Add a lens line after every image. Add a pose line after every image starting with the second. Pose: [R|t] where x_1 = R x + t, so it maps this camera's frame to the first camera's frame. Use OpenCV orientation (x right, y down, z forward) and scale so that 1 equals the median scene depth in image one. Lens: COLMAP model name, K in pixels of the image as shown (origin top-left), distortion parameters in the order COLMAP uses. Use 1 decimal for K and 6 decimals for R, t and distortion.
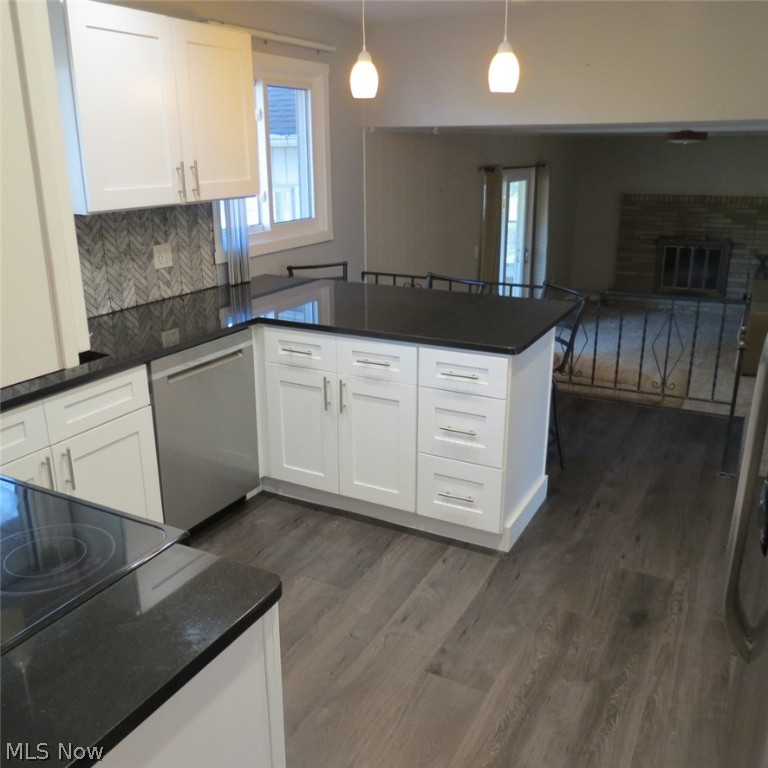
lens RADIAL K [[727.9, 0, 385.6], [0, 727.9, 388.1], [0, 0, 1]] dist [-0.035274, 0.000000]
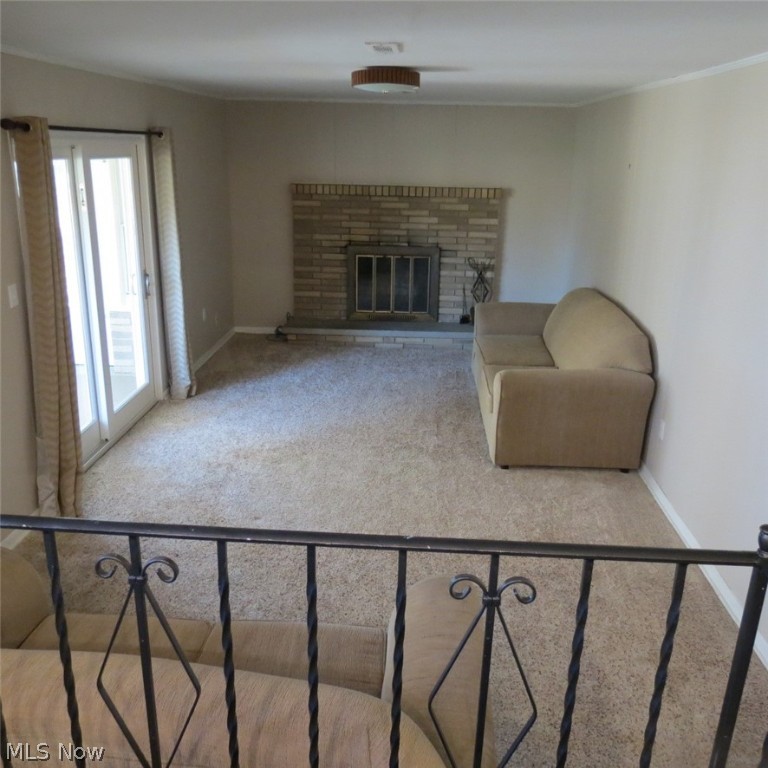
lens RADIAL K [[727.9, 0, 388.8], [0, 727.9, 379.3], [0, 0, 1]] dist [-0.035274, 0.000000]
pose [[0.909412, -0.095736, 0.404728, 0.112444], [0.096491, 0.995160, 0.018586, -0.085711], [-0.404549, 0.022150, 0.914248, 0.332889]]
